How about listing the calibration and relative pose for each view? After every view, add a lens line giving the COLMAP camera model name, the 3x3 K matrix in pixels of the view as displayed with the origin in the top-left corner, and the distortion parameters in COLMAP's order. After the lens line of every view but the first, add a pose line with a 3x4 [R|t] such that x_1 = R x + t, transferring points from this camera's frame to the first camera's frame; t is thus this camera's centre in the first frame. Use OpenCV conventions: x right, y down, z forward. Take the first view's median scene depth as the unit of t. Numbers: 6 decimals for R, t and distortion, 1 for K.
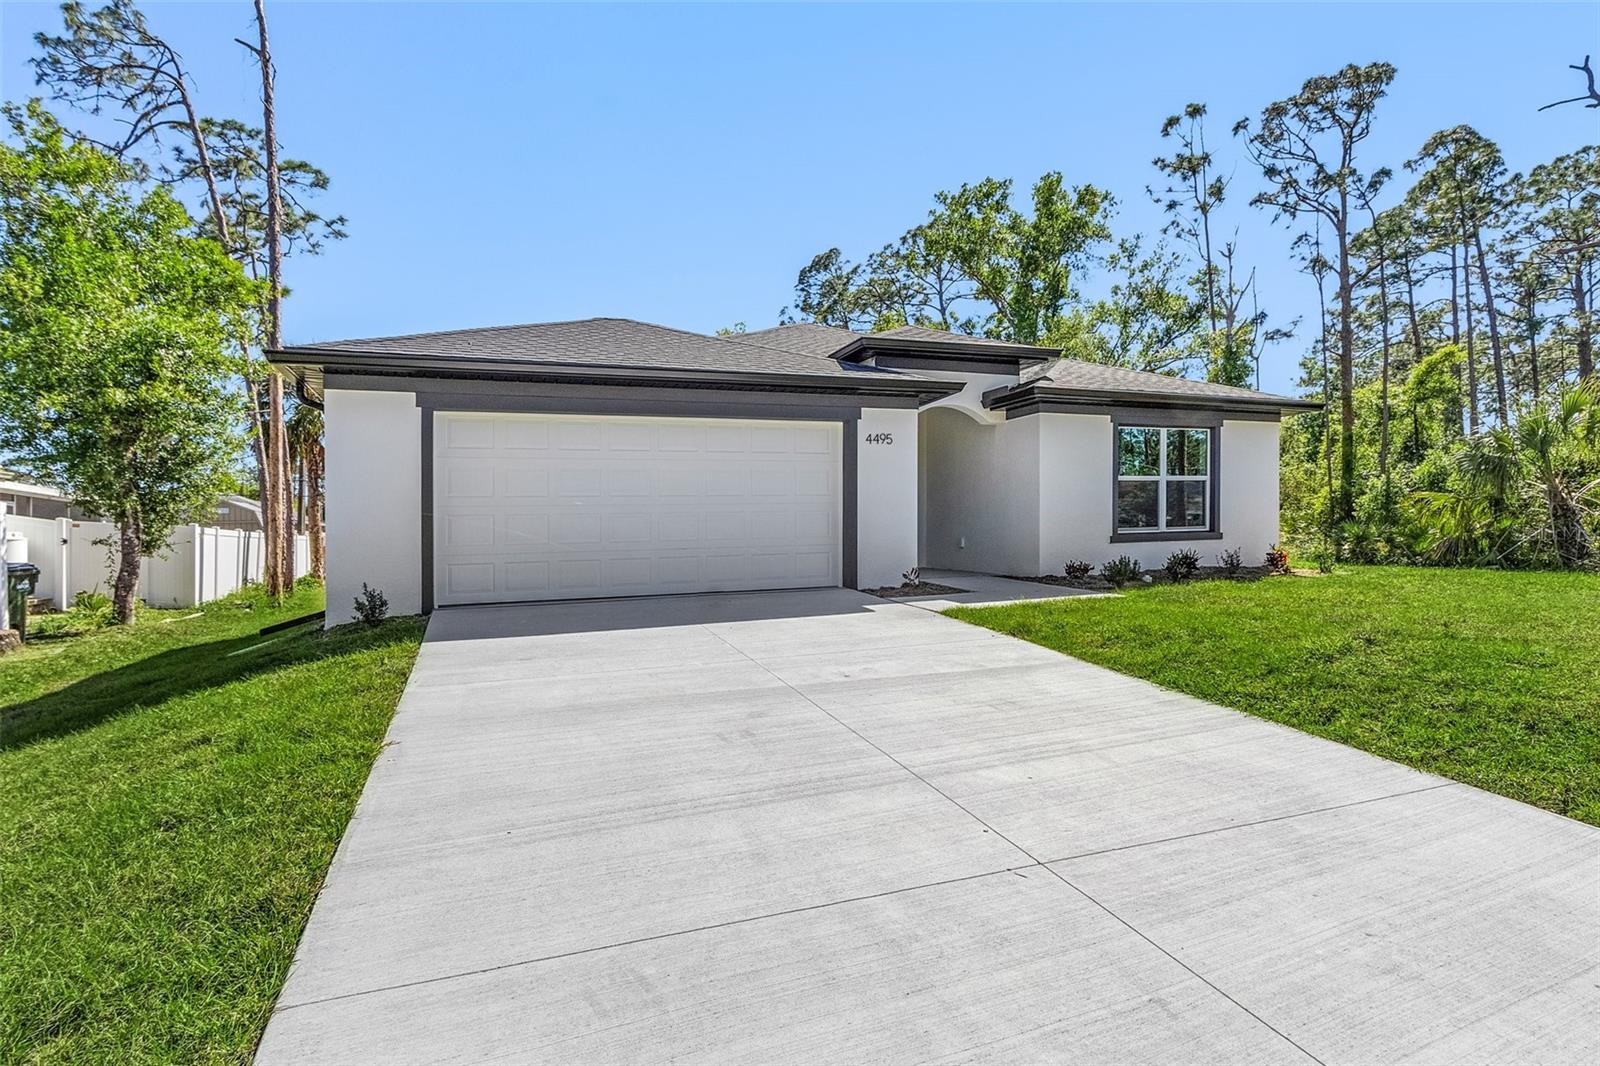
lens RADIAL K [[808.4, 0, 804.5], [0, 808.4, 507.7], [0, 0, 1]] dist [0.019888, -0.008437]
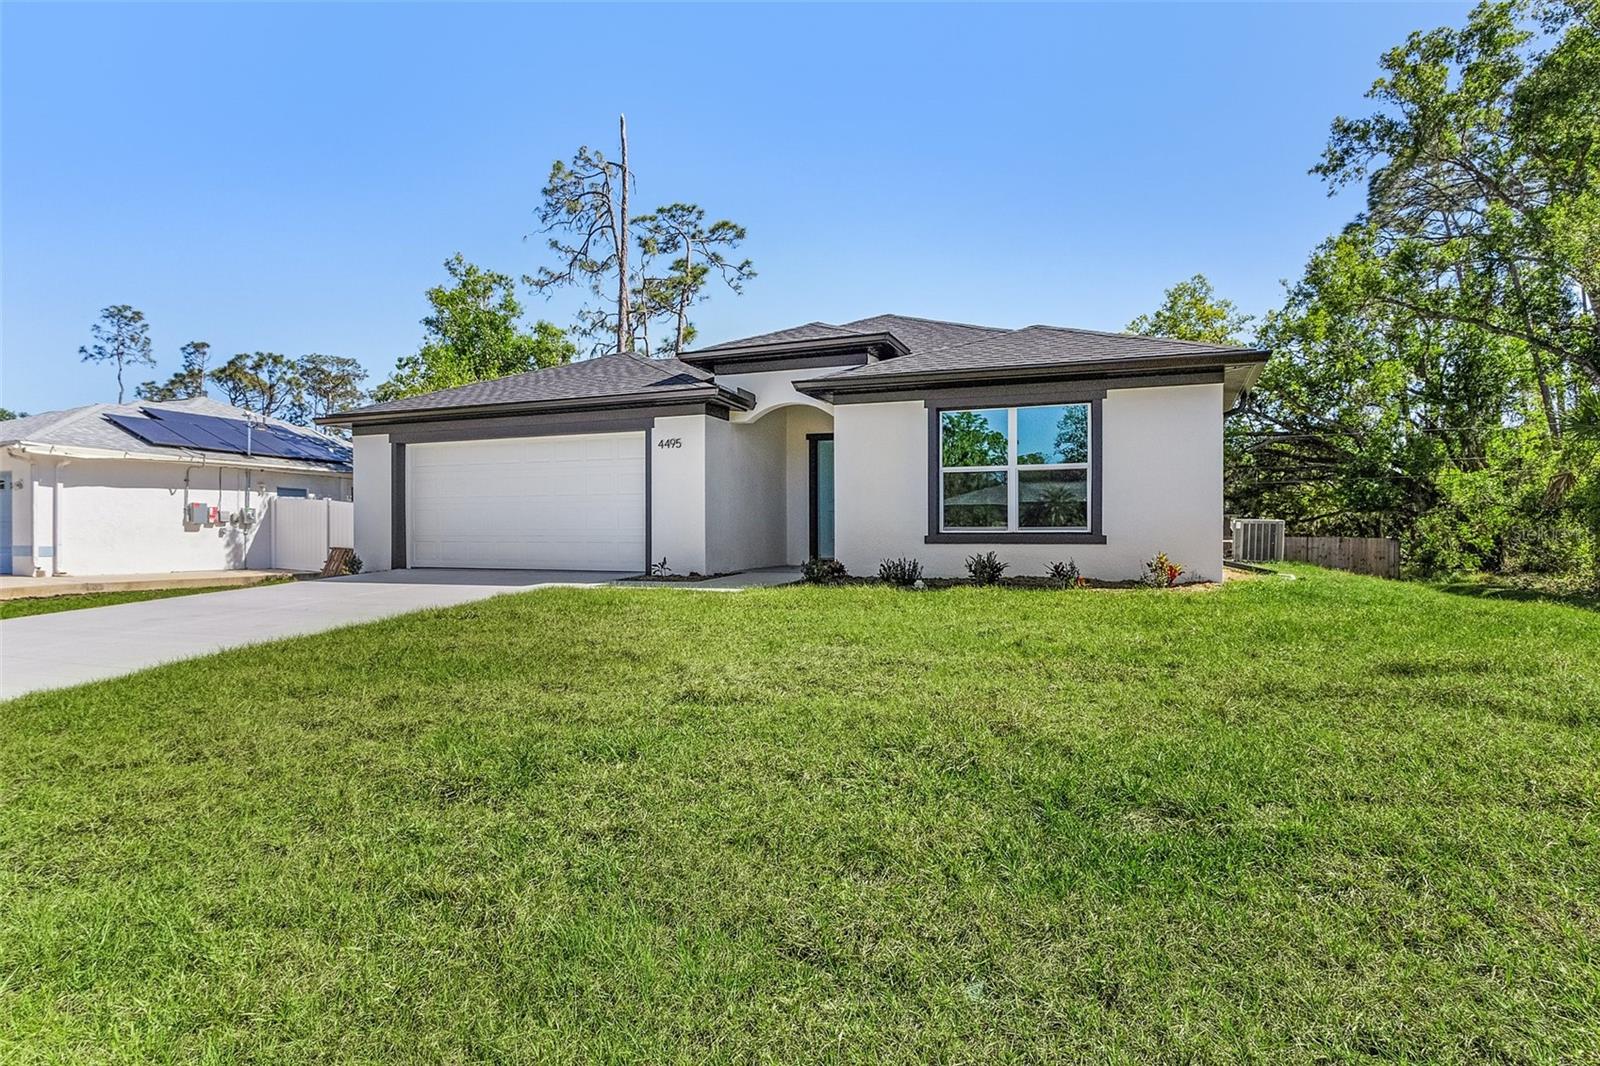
lens RADIAL K [[920.2, 0, 808.0], [0, 920.2, 517.2], [0, 0, 1]] dist [0.003736, 0.000482]
pose [[0.722839, 0.008034, -0.690970, 0.425044], [0.003847, 0.999870, 0.015649, -0.000662], [0.691006, -0.013970, 0.722714, 0.077180]]
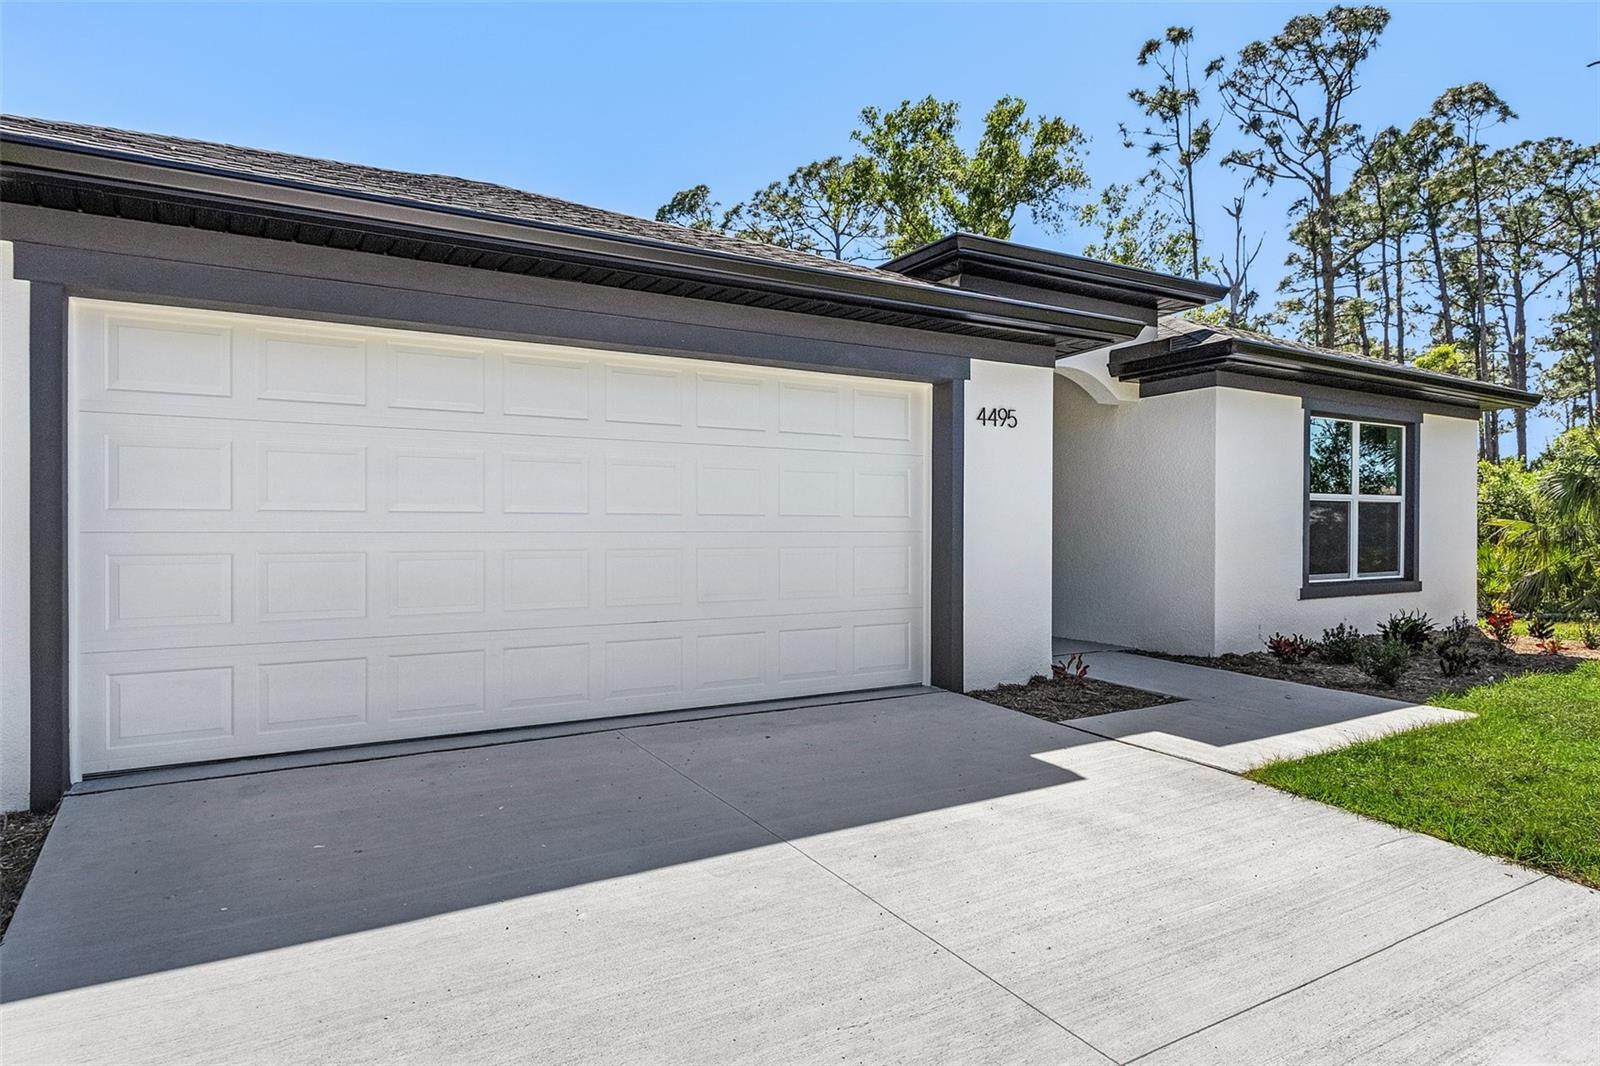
lens RADIAL K [[947.4, 0, 800.0], [0, 947.4, 533.0], [0, 0, 1]] dist [0.032170, -0.027575]
pose [[0.983045, 0.017052, 0.182570, -0.059123], [-0.020544, 0.999640, 0.017249, -0.005621], [-0.182210, -0.020707, 0.983042, 0.147322]]
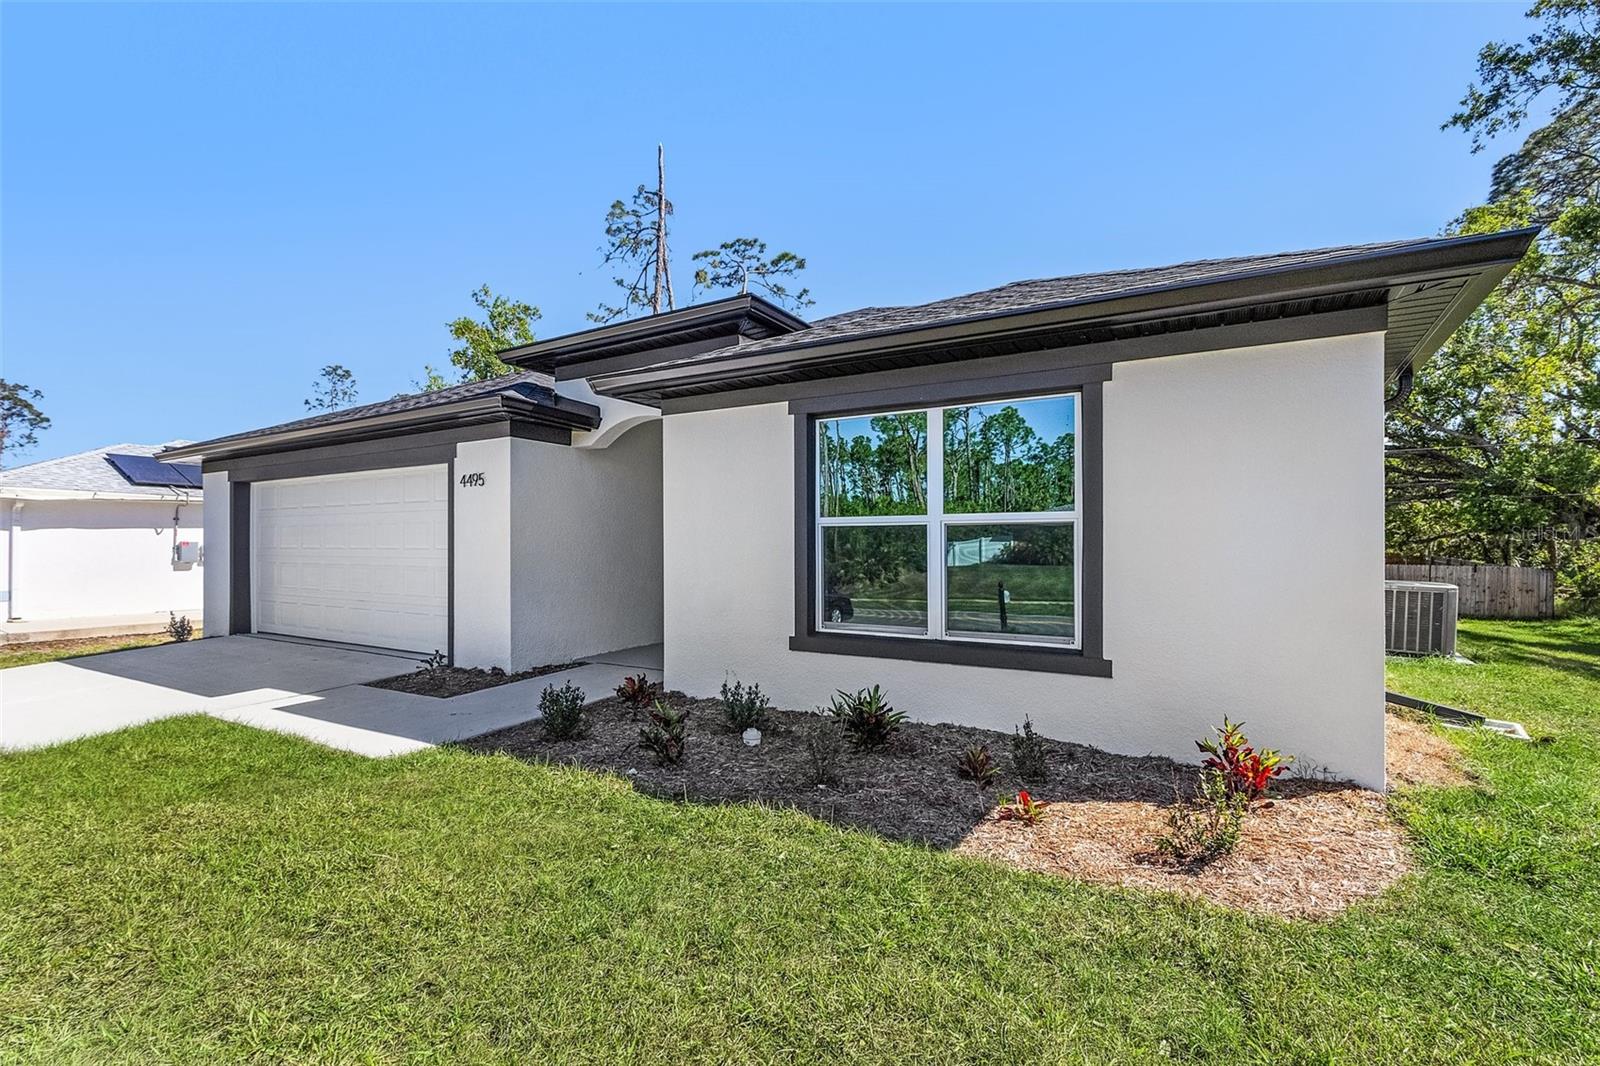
lens RADIAL K [[753.0, 0, 800.0], [0, 753.0, 533.0], [0, 0, 1]] dist [0.001474, -0.000226]
pose [[0.593585, 0.011773, -0.804685, 0.330530], [0.011122, 0.999677, 0.022830, -0.017764], [0.804694, -0.022501, 0.593263, 0.311382]]
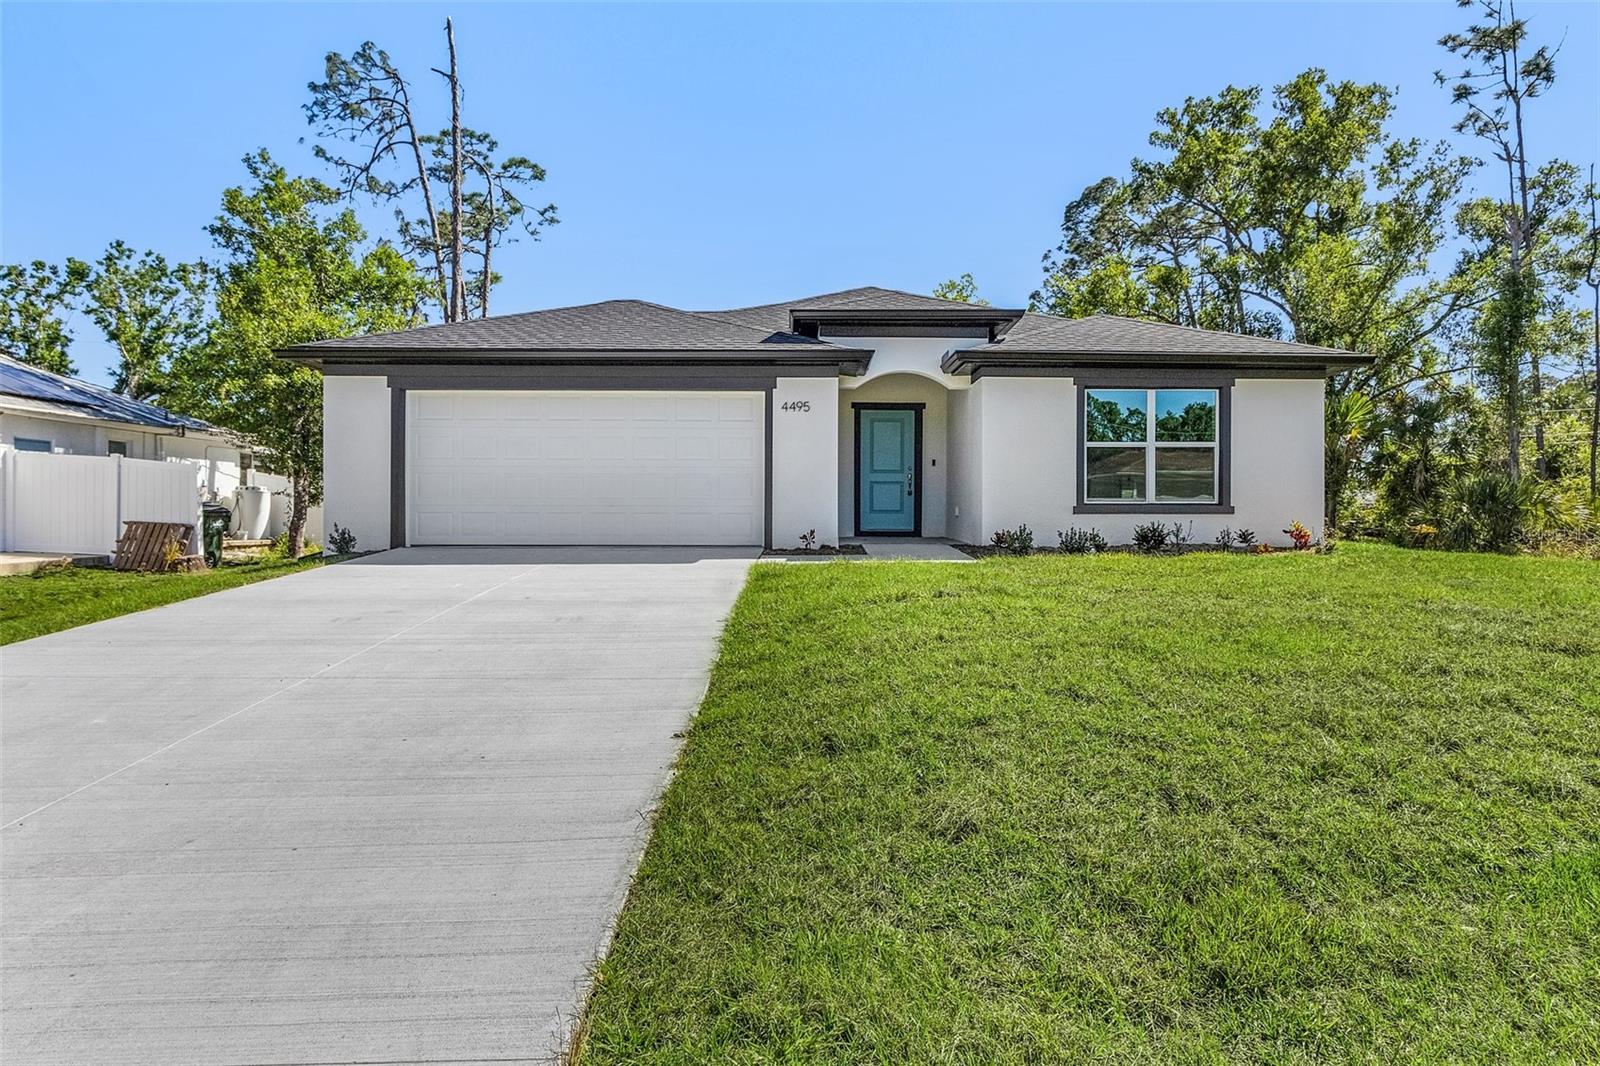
lens RADIAL K [[919.5, 0, 844.5], [0, 919.5, 483.4], [0, 0, 1]] dist [0.013970, -0.000689]
pose [[0.945223, 0.014212, -0.326116, 0.205760], [-0.012489, 0.999895, 0.007378, 0.001796], [0.326187, -0.002901, 0.945301, -0.040431]]
